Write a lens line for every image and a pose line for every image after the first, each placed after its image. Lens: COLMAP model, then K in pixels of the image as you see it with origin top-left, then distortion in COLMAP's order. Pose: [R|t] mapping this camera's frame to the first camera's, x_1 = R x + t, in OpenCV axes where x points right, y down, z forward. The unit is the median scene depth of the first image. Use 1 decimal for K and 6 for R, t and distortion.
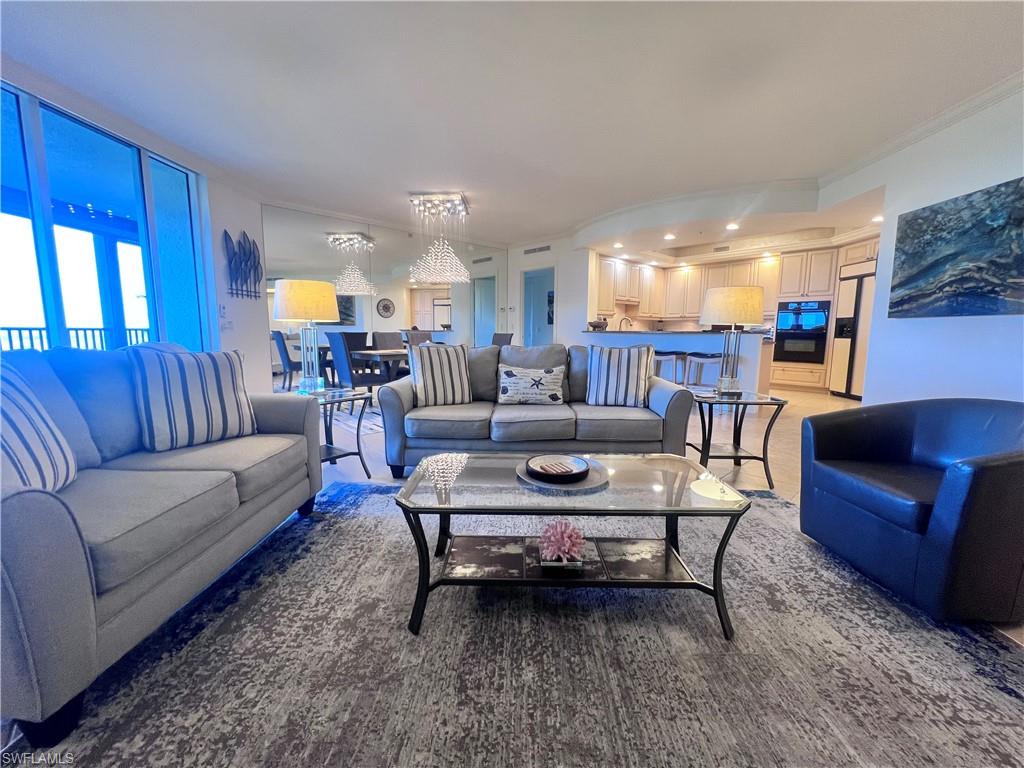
lens RADIAL K [[406.3, 0, 513.1], [0, 406.3, 383.9], [0, 0, 1]] dist [-0.002363, 0.000158]
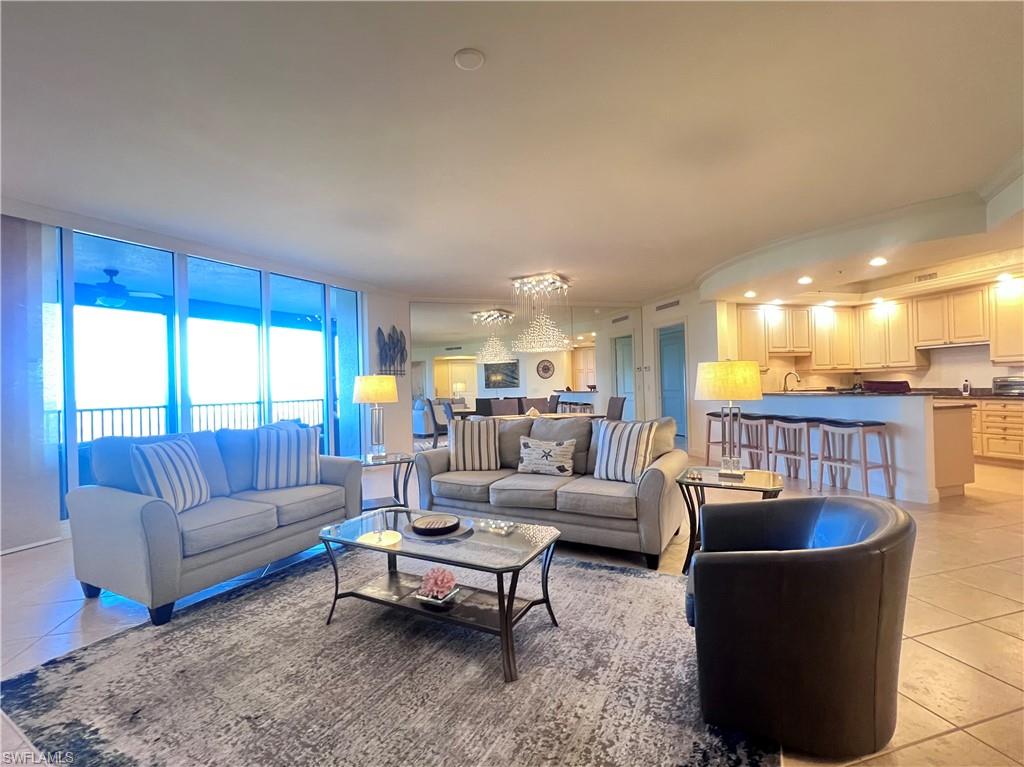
lens RADIAL K [[446.6, 0, 508.2], [0, 446.6, 385.1], [0, 0, 1]] dist [-0.001420, -0.000275]
pose [[0.891902, -0.031272, -0.451147, 0.501217], [-0.027305, 0.992062, -0.122749, -0.036976], [0.451404, 0.121799, 0.883968, -0.122350]]
